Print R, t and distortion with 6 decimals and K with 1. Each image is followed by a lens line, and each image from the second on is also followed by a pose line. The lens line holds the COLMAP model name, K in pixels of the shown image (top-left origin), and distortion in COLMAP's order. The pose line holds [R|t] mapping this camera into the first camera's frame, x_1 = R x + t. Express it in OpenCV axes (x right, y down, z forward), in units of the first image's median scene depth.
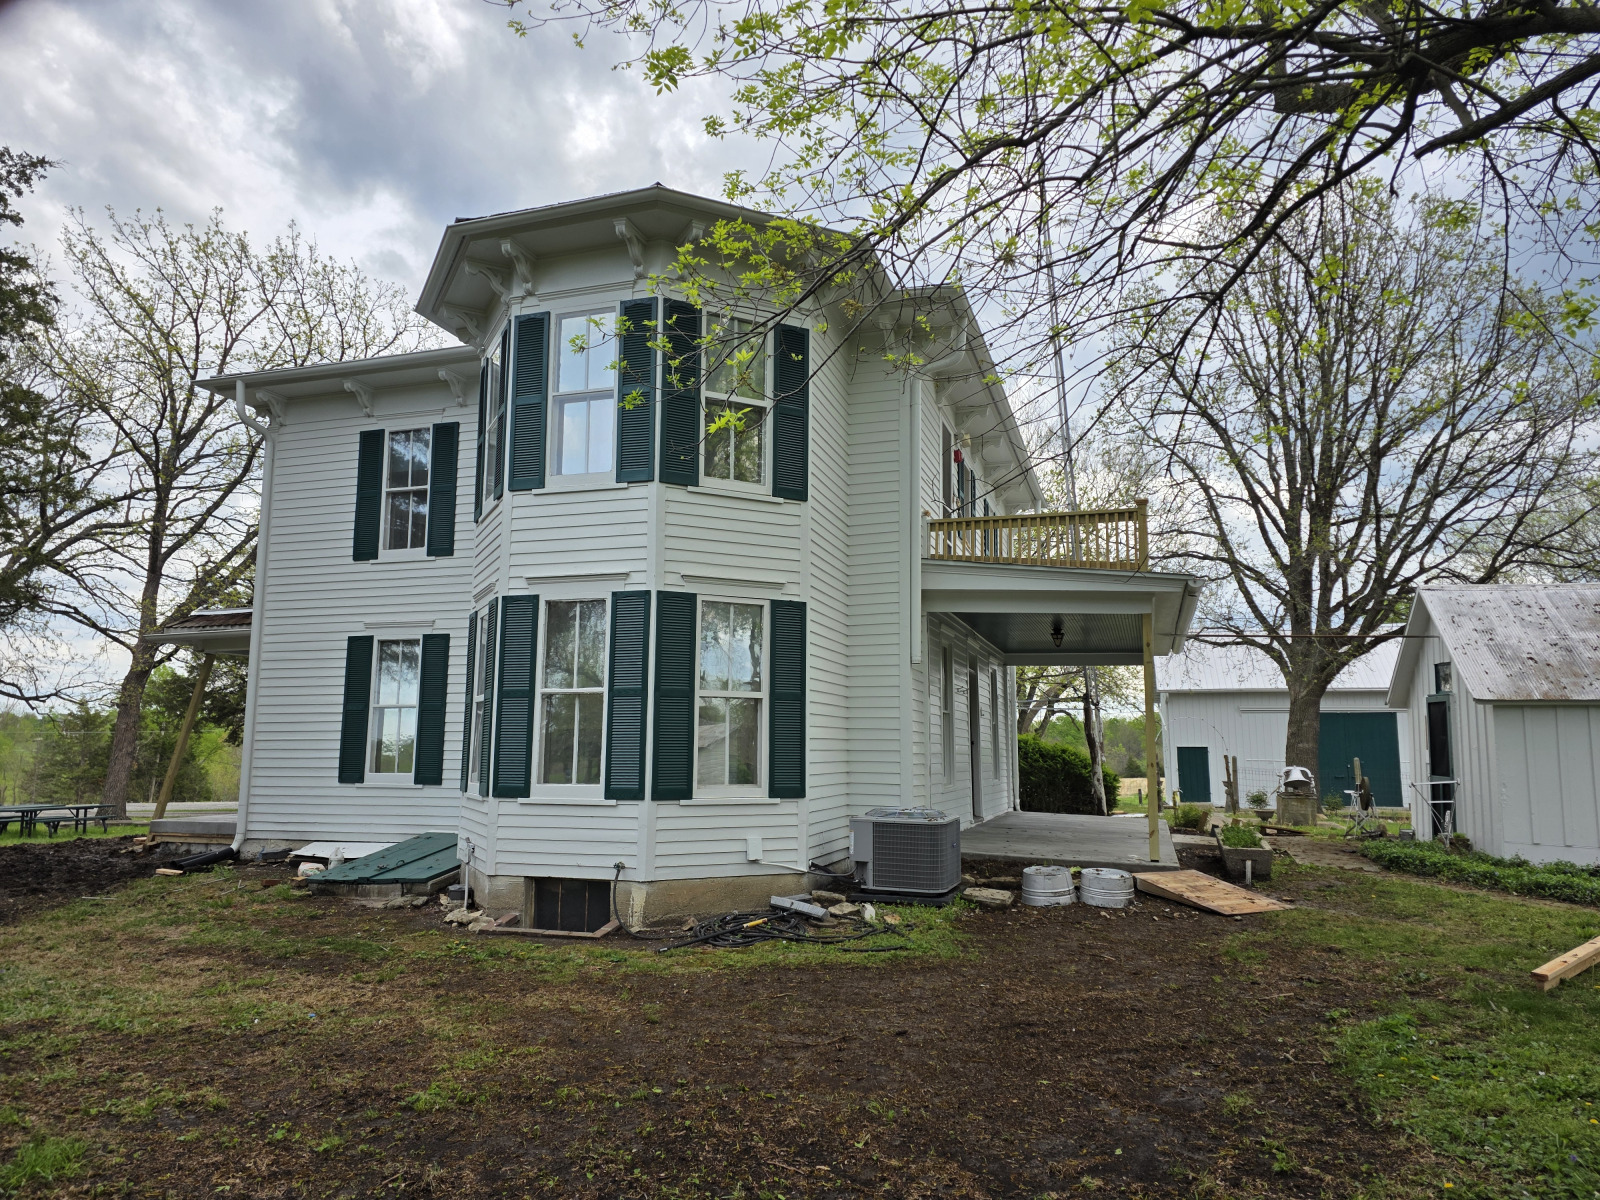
lens RADIAL K [[1084.6, 0, 800.0], [0, 1084.6, 600.0], [0, 0, 1]] dist [0.017079, -0.000326]
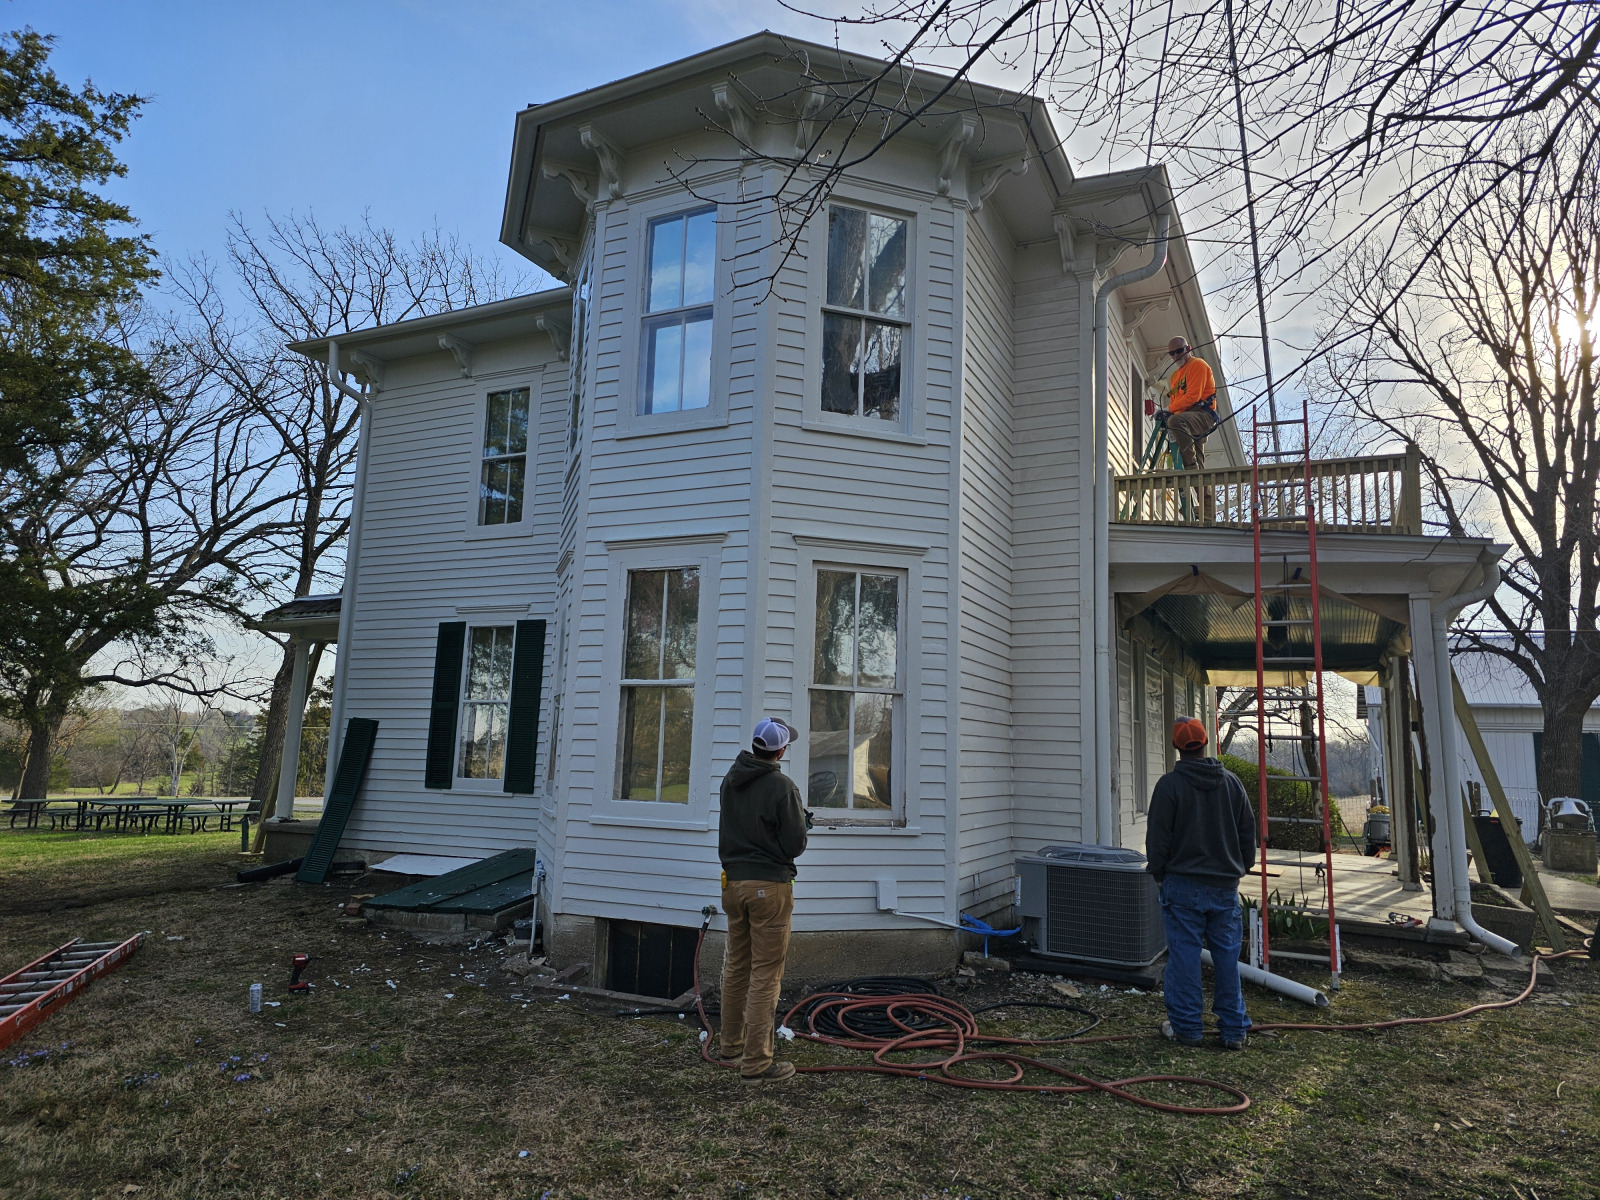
lens RADIAL K [[1070.9, 0, 810.7], [0, 1070.9, 589.0], [0, 0, 1]] dist [0.024774, -0.001220]
pose [[0.990787, 0.002103, -0.135416, 0.004163], [-0.004771, 0.999801, -0.019384, 0.021573], [0.135348, 0.019851, 0.990599, 0.171640]]
